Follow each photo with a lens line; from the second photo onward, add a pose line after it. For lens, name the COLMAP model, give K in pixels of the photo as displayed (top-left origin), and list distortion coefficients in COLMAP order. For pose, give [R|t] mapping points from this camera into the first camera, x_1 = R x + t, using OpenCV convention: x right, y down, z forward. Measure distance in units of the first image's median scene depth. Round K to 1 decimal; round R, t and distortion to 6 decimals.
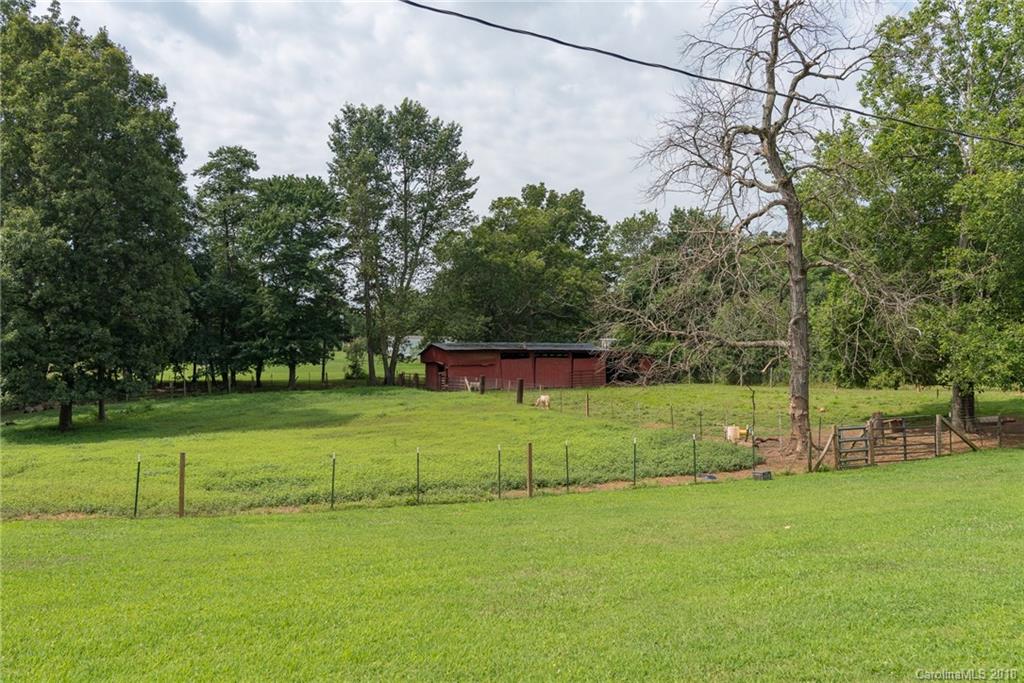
lens RADIAL K [[803.5, 0, 511.3], [0, 803.5, 341.6], [0, 0, 1]] dist [0.004369, 0.000290]
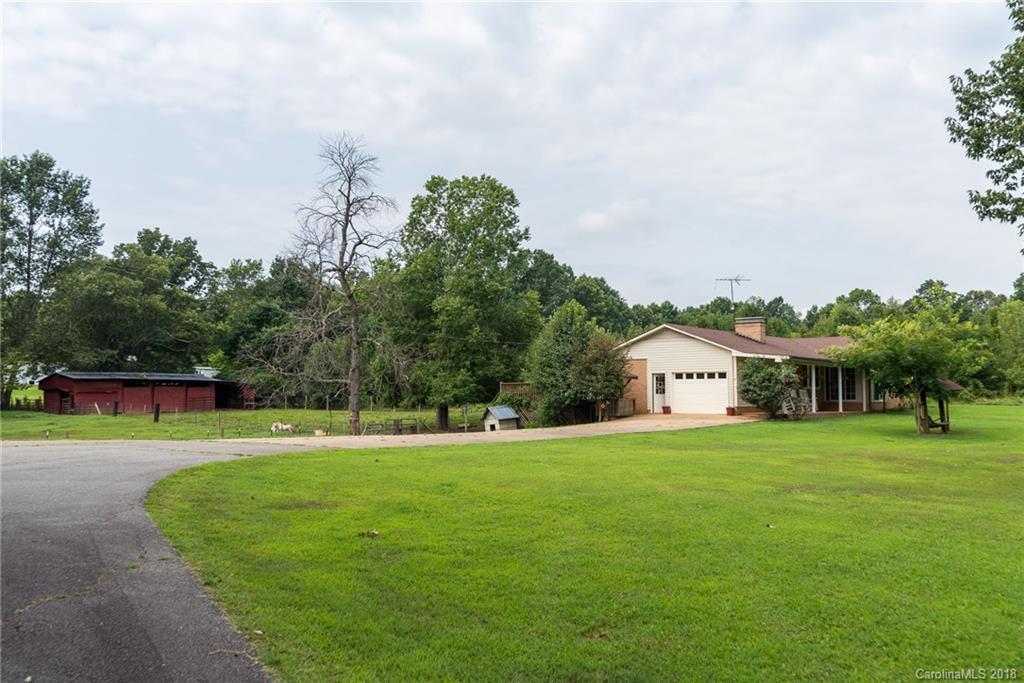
lens RADIAL K [[970.5, 0, 511.4], [0, 970.5, 341.4], [0, 0, 1]] dist [0.001718, 0.006204]
pose [[0.896451, 0.032375, 0.441959, -0.128084], [-0.021238, 0.999320, -0.030125, -0.013169], [-0.442634, 0.017619, 0.896529, -0.481945]]
